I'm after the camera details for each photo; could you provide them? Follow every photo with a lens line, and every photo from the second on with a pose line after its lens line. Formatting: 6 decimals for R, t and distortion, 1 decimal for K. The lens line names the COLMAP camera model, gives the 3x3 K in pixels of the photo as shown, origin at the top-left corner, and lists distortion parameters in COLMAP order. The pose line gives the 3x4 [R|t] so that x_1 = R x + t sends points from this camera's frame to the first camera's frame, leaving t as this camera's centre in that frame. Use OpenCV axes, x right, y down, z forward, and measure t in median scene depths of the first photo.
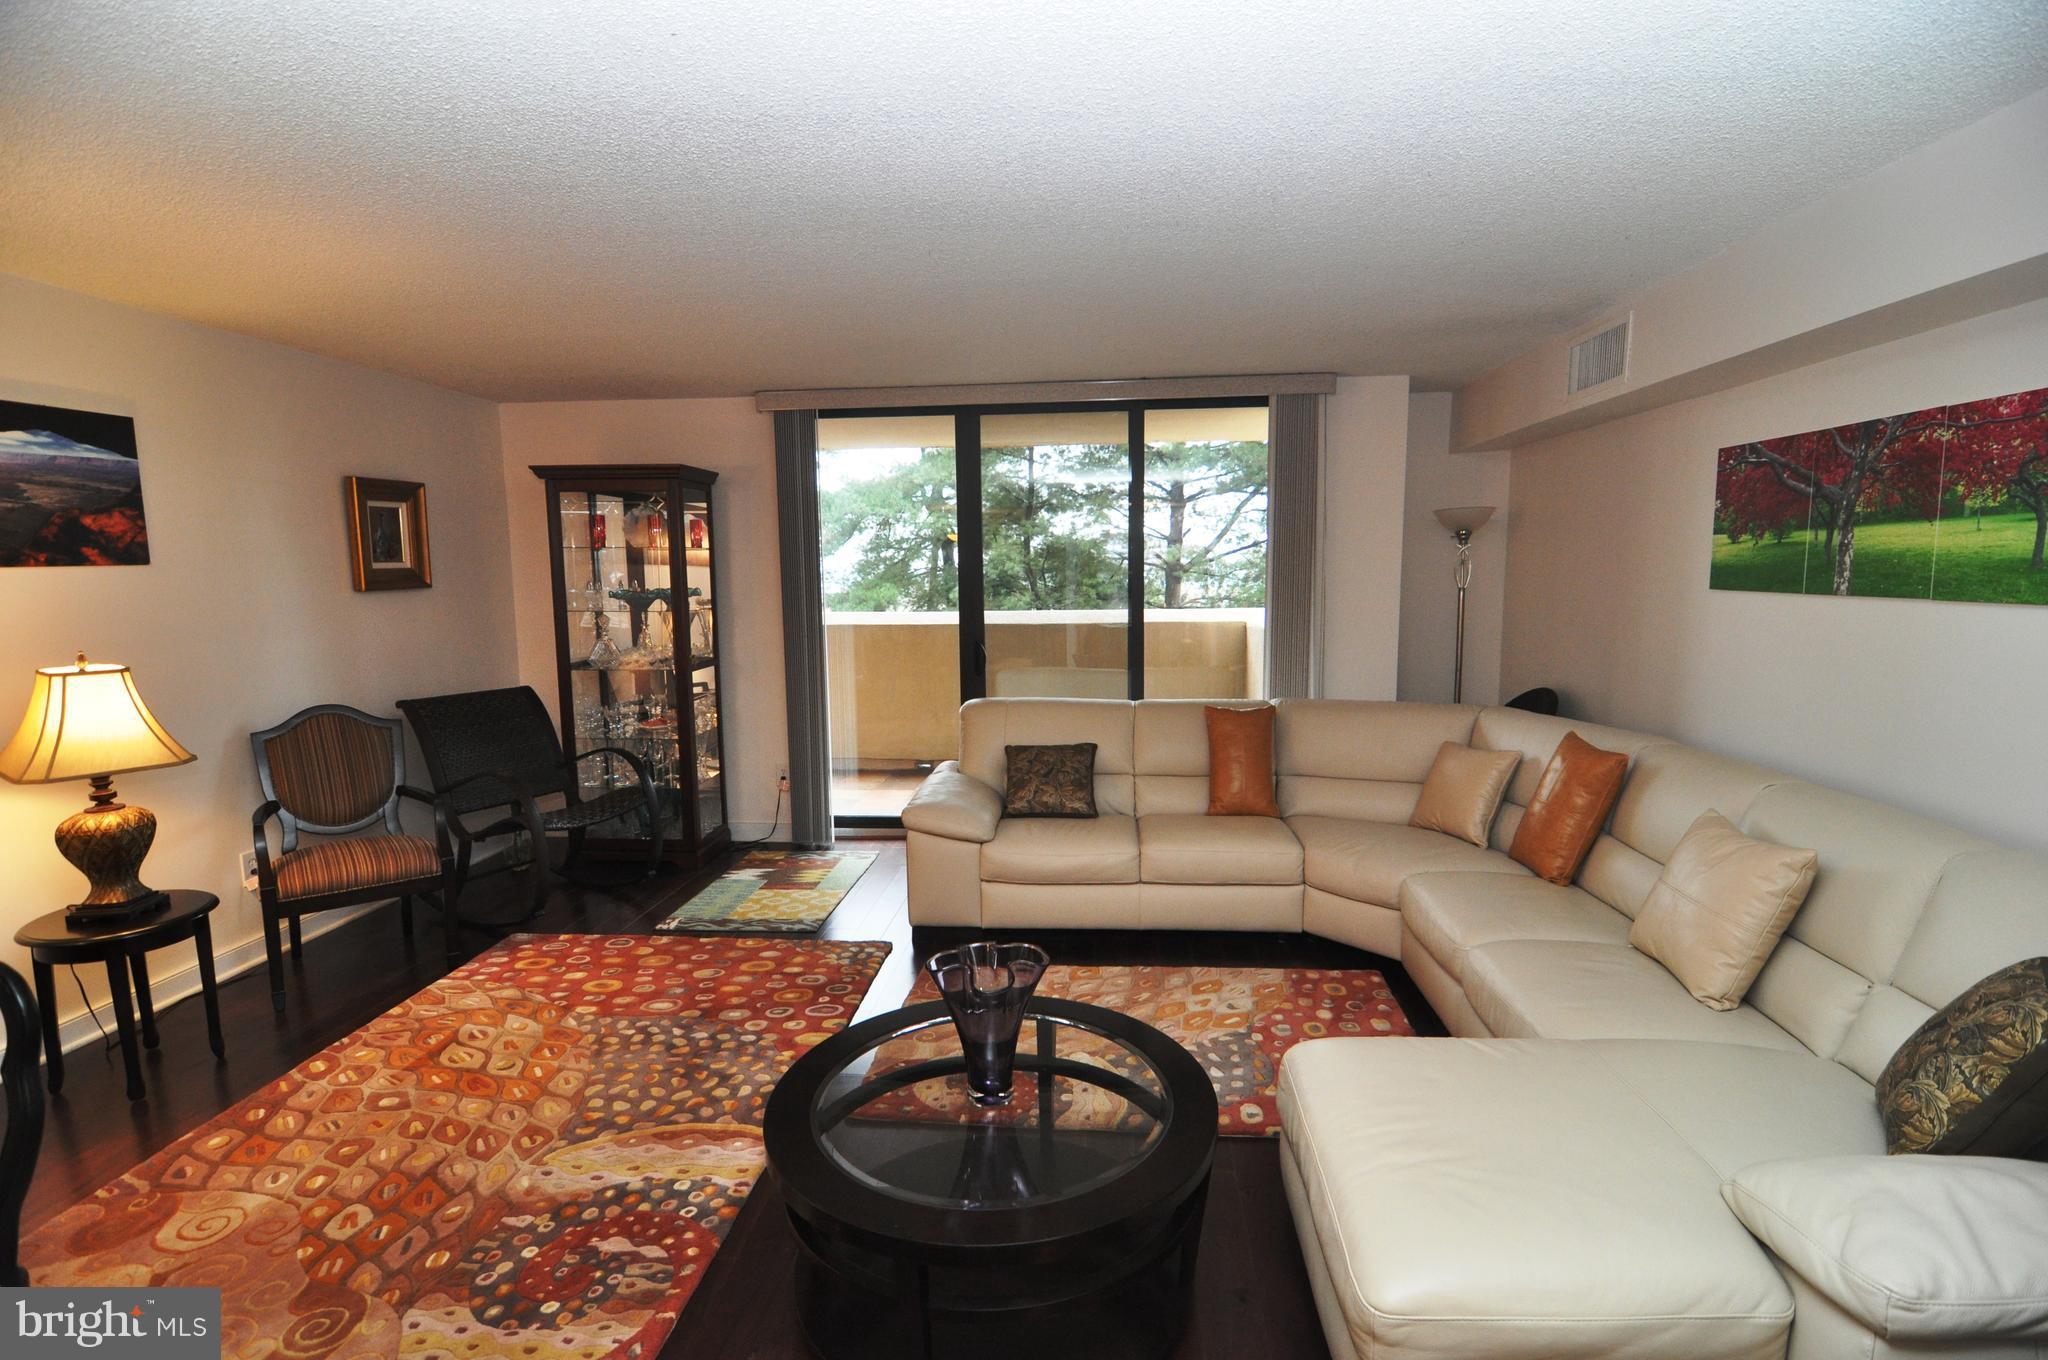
lens RADIAL K [[983.5, 0, 1030.8], [0, 983.5, 694.4], [0, 0, 1]] dist [-0.002484, -0.012758]
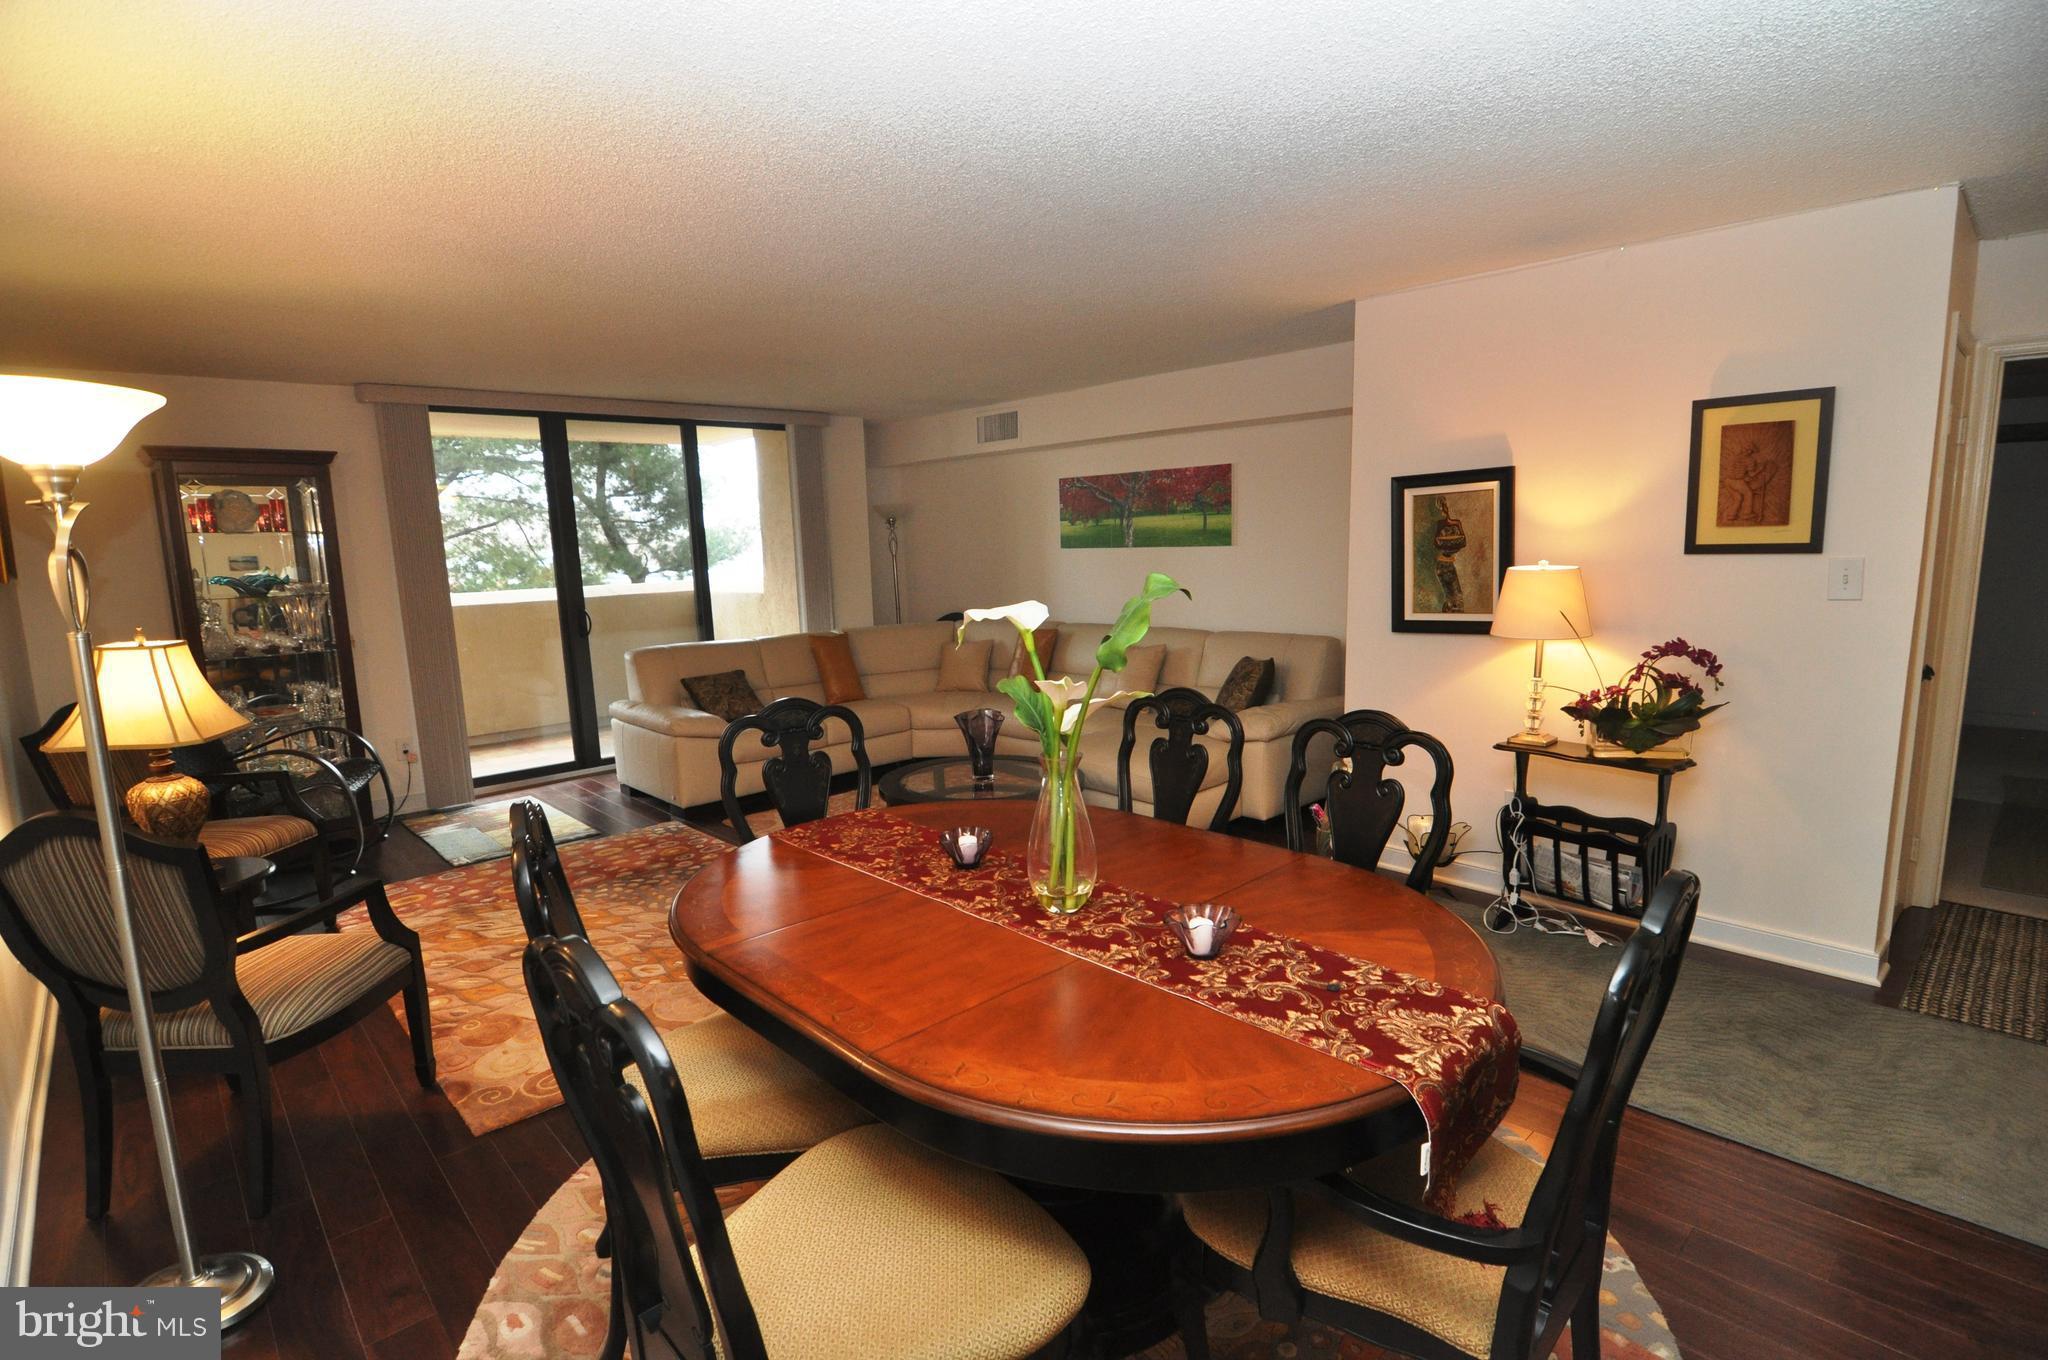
lens RADIAL K [[983.5, 0, 1030.8], [0, 983.5, 694.4], [0, 0, 1]] dist [-0.002484, -0.012758]
pose [[0.669184, -0.124457, 0.732600, -0.897424], [0.117061, 0.991221, 0.061465, 0.060408], [-0.733818, 0.044628, 0.677878, -0.322274]]
